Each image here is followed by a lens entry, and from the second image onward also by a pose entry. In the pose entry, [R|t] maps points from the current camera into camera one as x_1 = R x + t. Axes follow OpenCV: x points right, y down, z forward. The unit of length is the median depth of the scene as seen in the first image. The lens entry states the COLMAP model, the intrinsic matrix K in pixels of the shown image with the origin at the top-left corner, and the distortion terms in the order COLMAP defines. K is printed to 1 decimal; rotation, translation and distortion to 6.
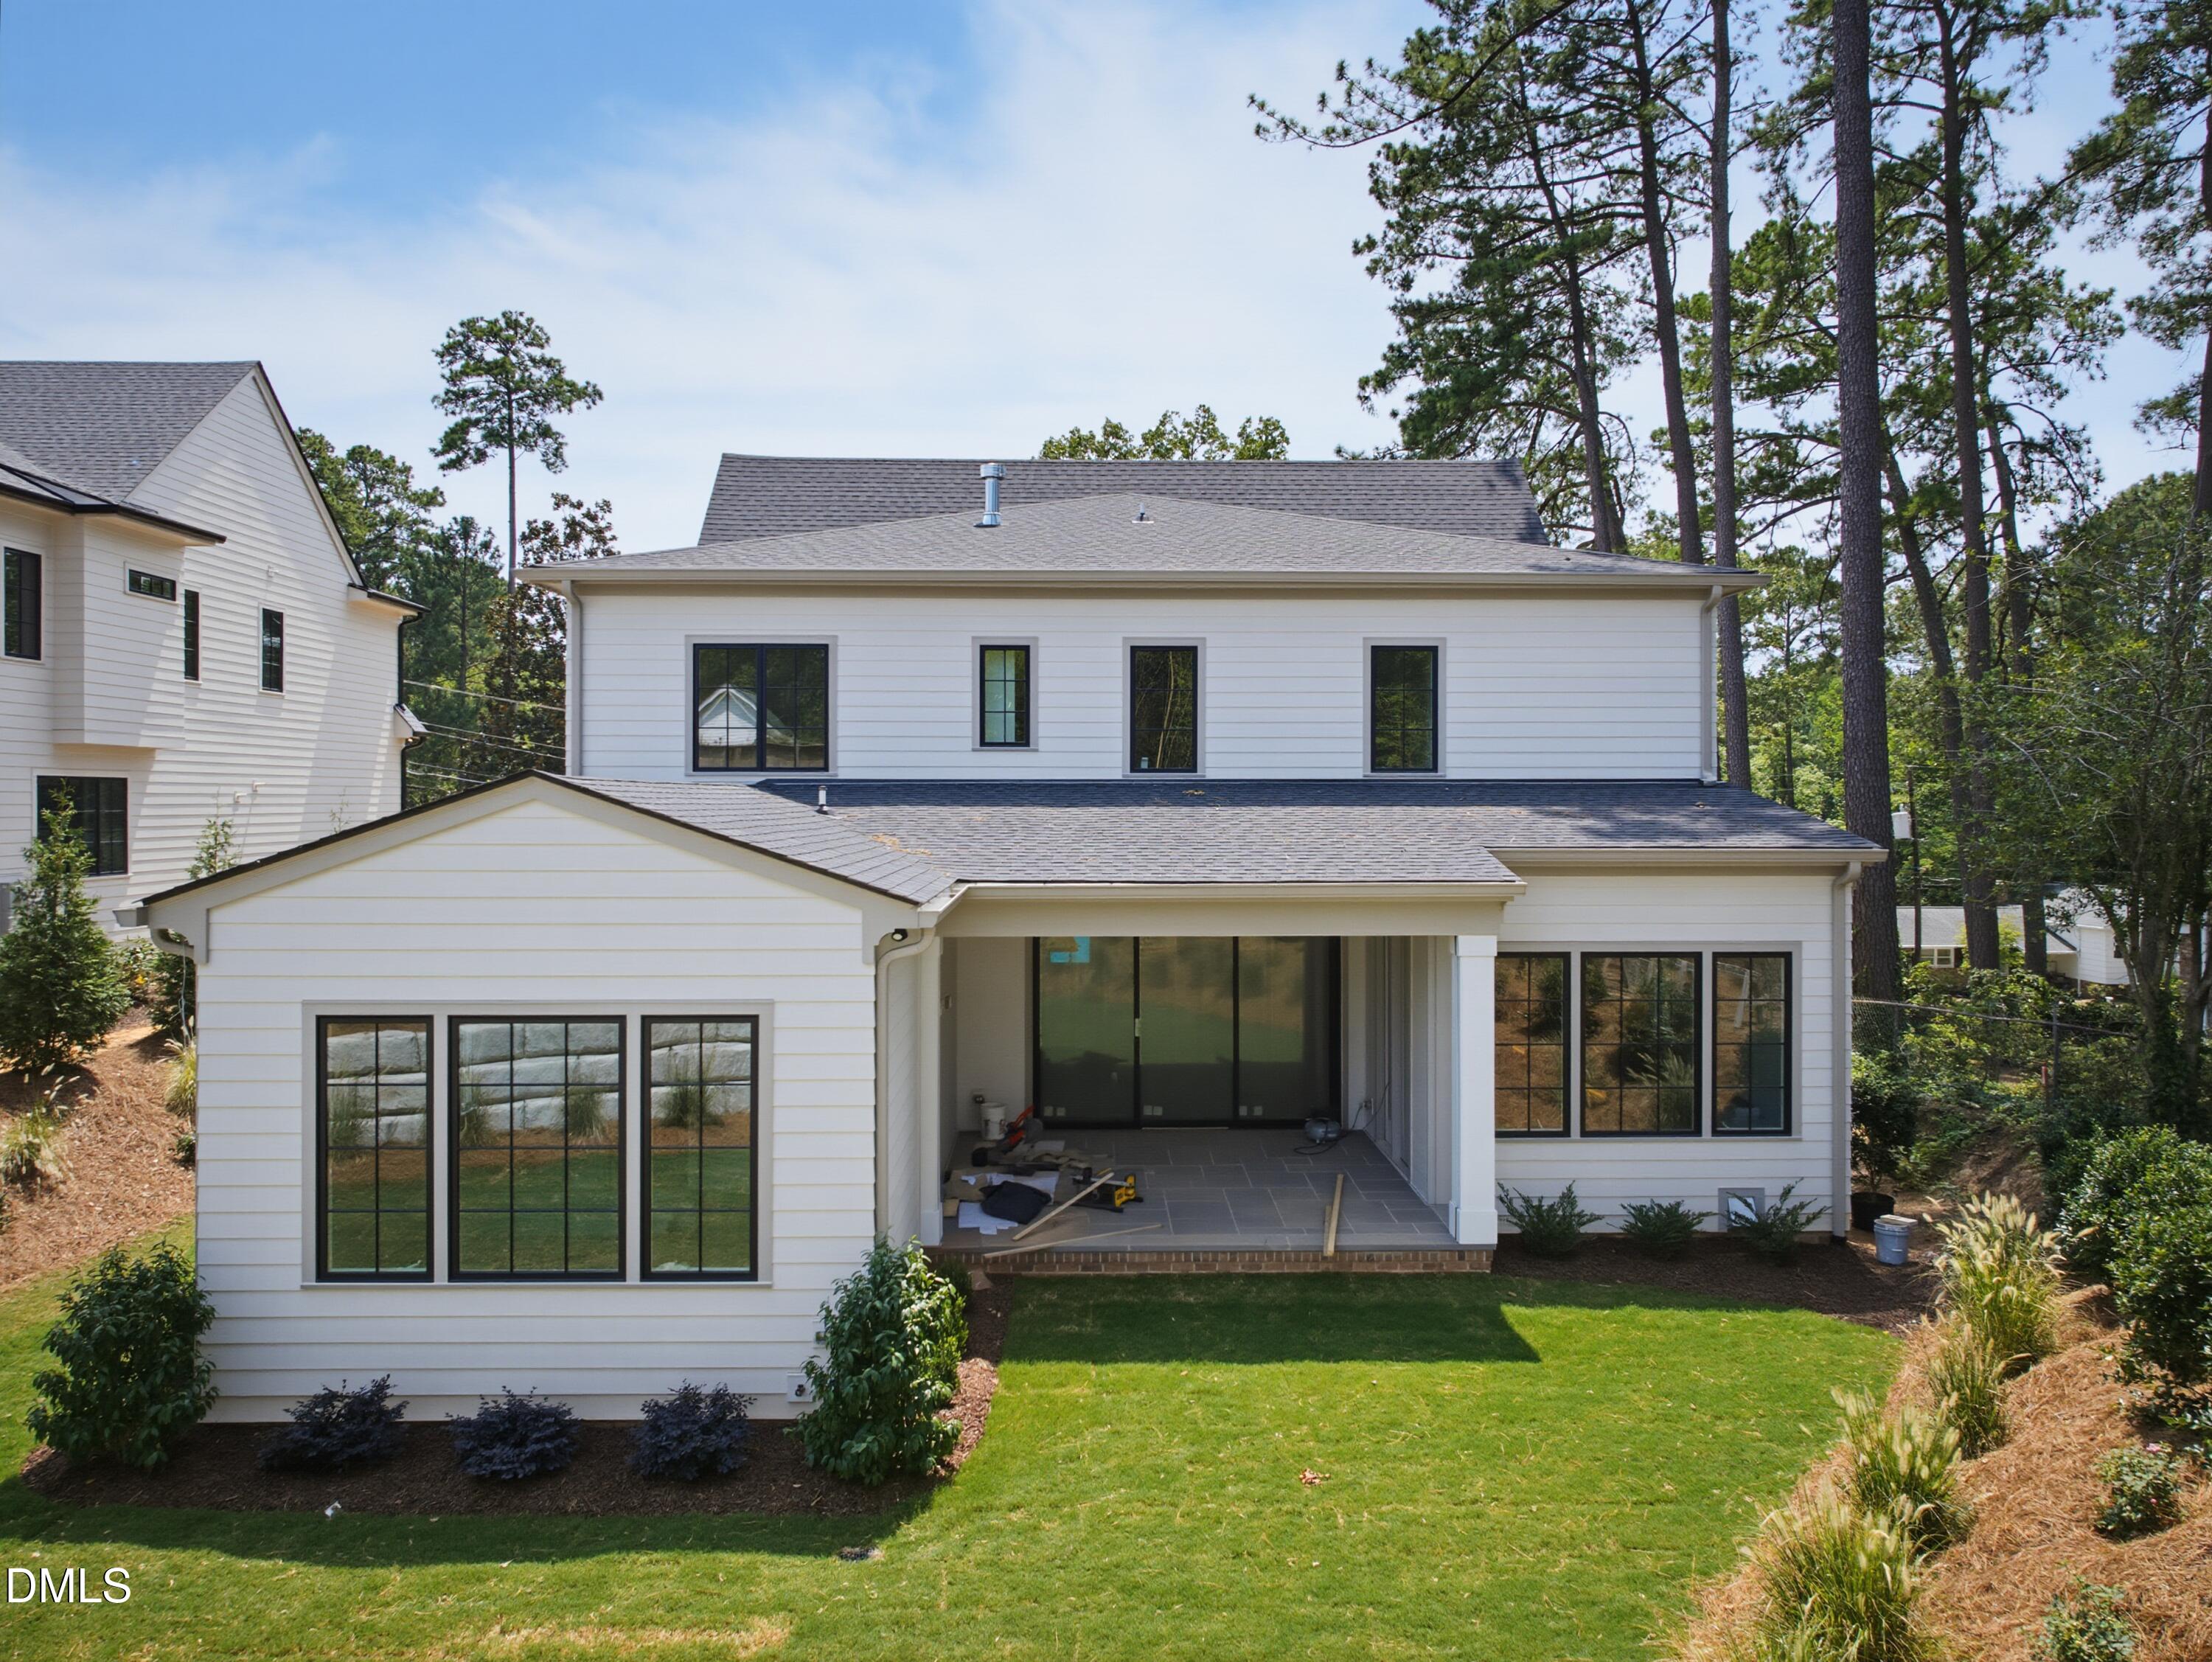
lens RADIAL K [[1524.5, 0, 1098.2], [0, 1524.5, 815.4], [0, 0, 1]] dist [-0.008921, 0.009381]
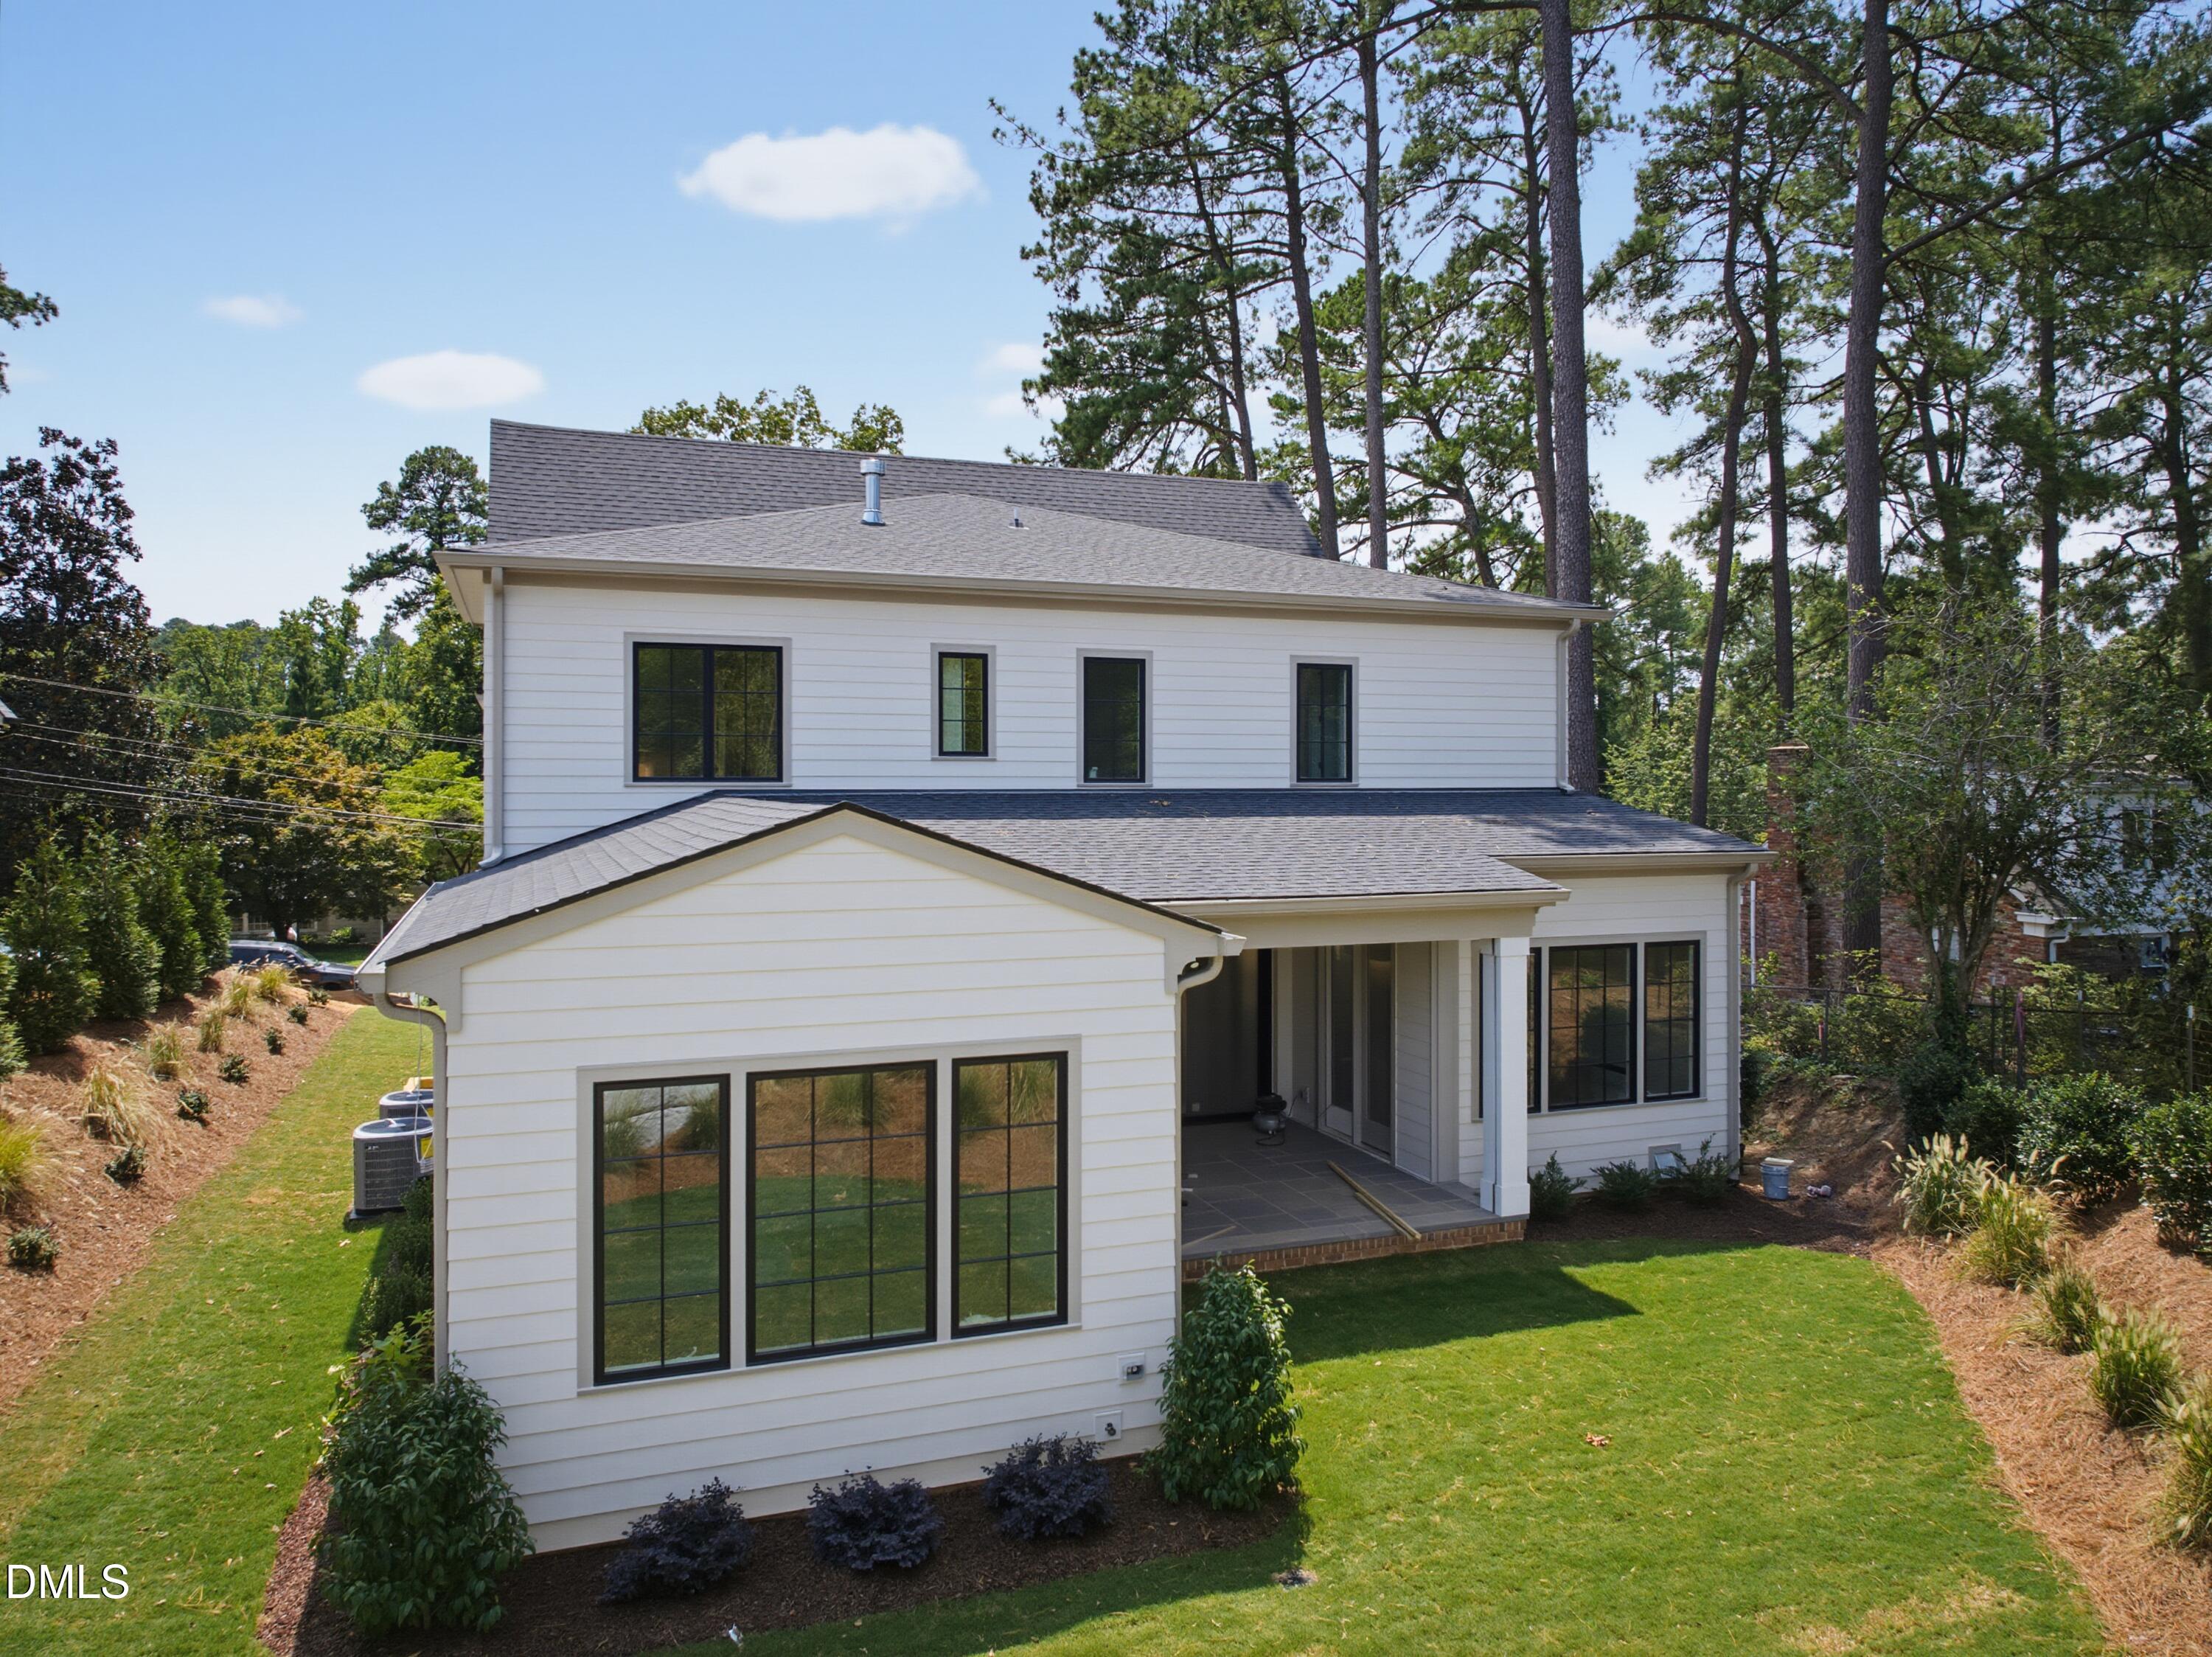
lens RADIAL K [[1525.4, 0, 1109.7], [0, 1525.4, 800.4], [0, 0, 1]] dist [0.003168, -0.016126]
pose [[0.941185, -0.004529, 0.337863, -0.305130], [0.003979, 0.999989, 0.002321, -0.018428], [-0.337869, -0.000840, 0.941193, 0.041188]]
